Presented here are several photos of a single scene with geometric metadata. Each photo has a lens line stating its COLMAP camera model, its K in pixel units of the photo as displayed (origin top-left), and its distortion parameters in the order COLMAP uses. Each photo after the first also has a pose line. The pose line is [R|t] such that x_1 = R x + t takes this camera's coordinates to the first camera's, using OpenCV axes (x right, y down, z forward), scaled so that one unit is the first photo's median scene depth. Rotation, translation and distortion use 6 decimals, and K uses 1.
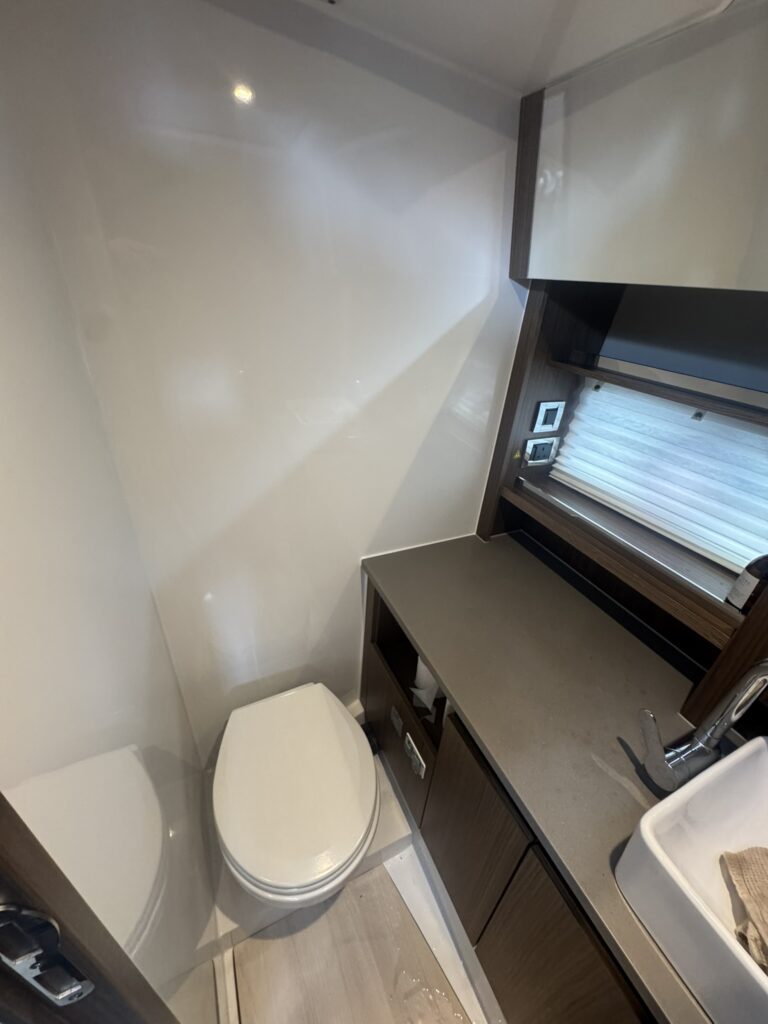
lens RADIAL K [[410.5, 0, 381.7], [0, 410.5, 511.8], [0, 0, 1]] dist [-0.007174, -0.000015]
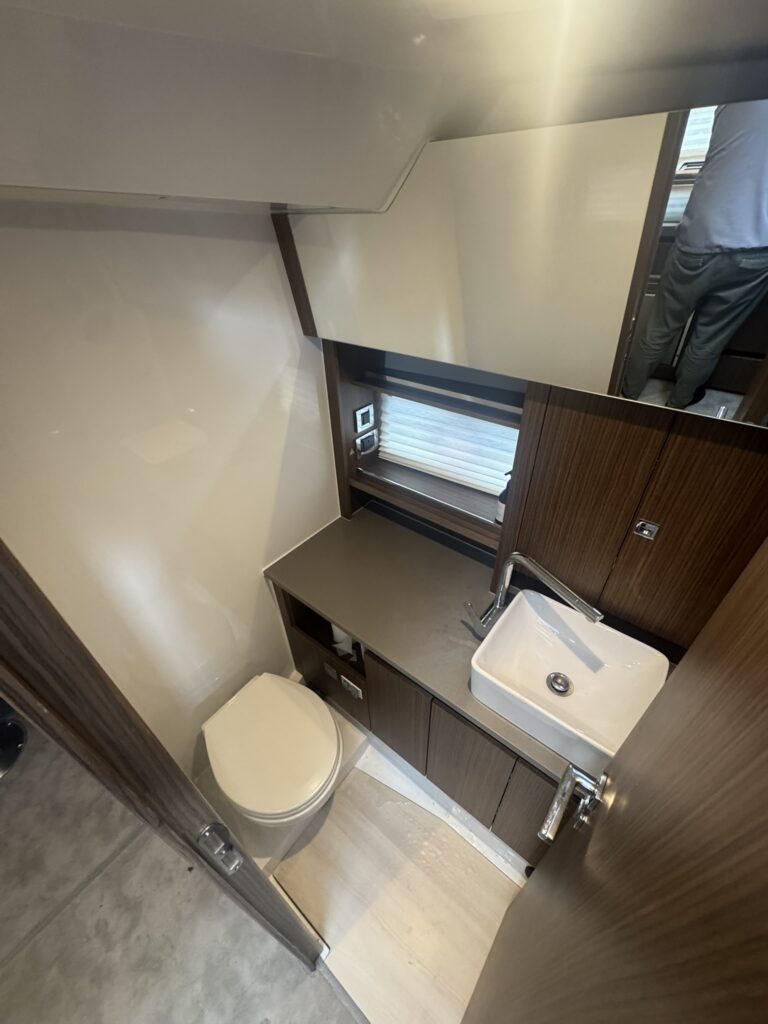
lens RADIAL K [[410.5, 0, 386.1], [0, 410.5, 512.9], [0, 0, 1]] dist [-0.007174, -0.000015]
pose [[0.891751, -0.338547, 0.300277, -0.029531], [0.295773, 0.938250, 0.179456, -0.161387], [-0.342490, -0.071216, 0.936819, -0.277981]]
